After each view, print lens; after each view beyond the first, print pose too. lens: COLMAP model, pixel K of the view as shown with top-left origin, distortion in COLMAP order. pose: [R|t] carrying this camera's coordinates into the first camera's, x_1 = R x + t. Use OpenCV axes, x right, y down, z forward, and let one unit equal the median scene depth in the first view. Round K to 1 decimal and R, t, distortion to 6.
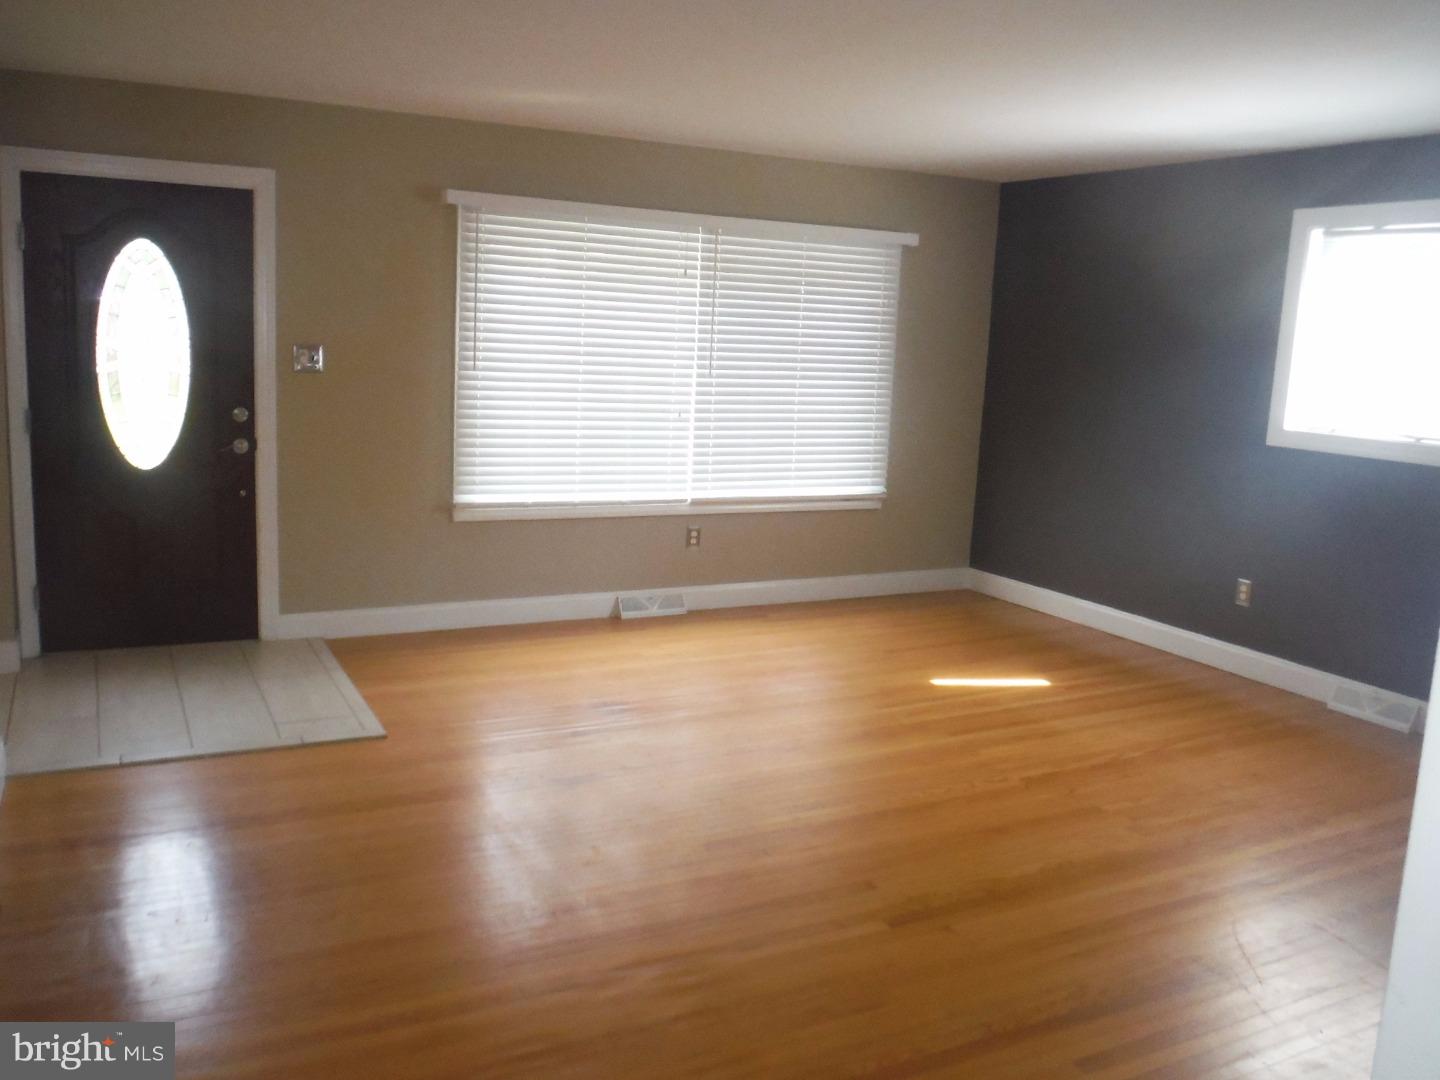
lens RADIAL K [[1209.0, 0, 720.0], [0, 1209.0, 540.0], [0, 0, 1]] dist [-0.096619, 0.069855]
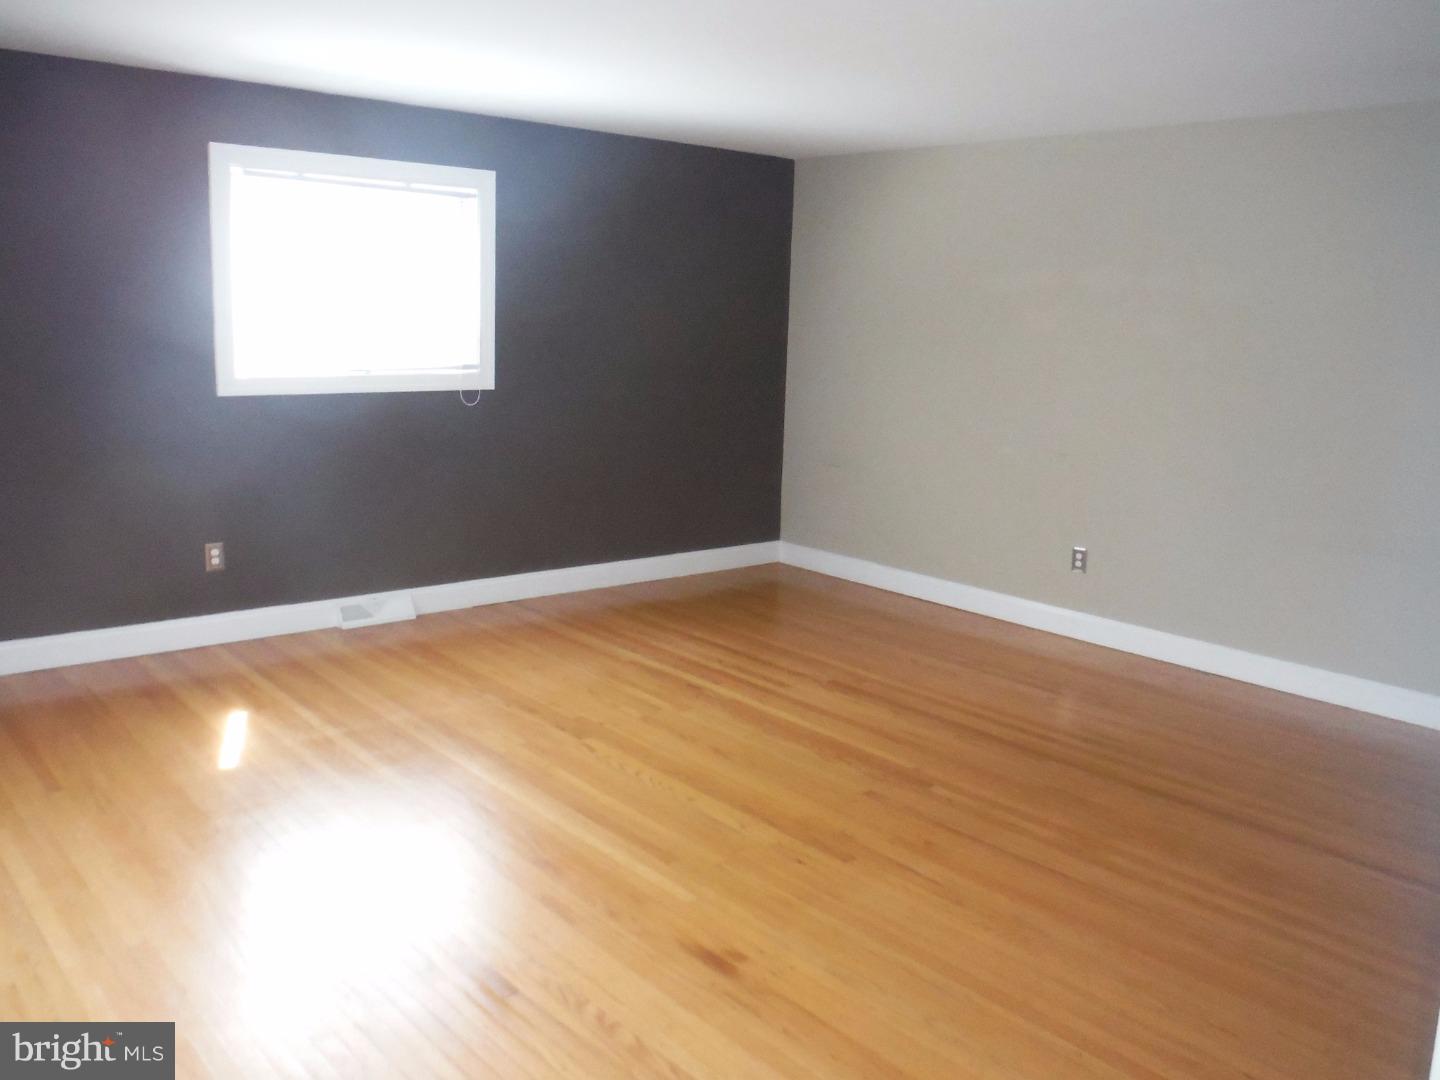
lens RADIAL K [[1211.2, 0, 720.0], [0, 1211.2, 540.0], [0, 0, 1]] dist [0.001288, 0.000641]
pose [[-0.190686, -0.229796, 0.954376, -0.592496], [0.142181, 0.955497, 0.258474, -0.174764], [-0.971300, 0.184982, -0.149527, 0.831270]]
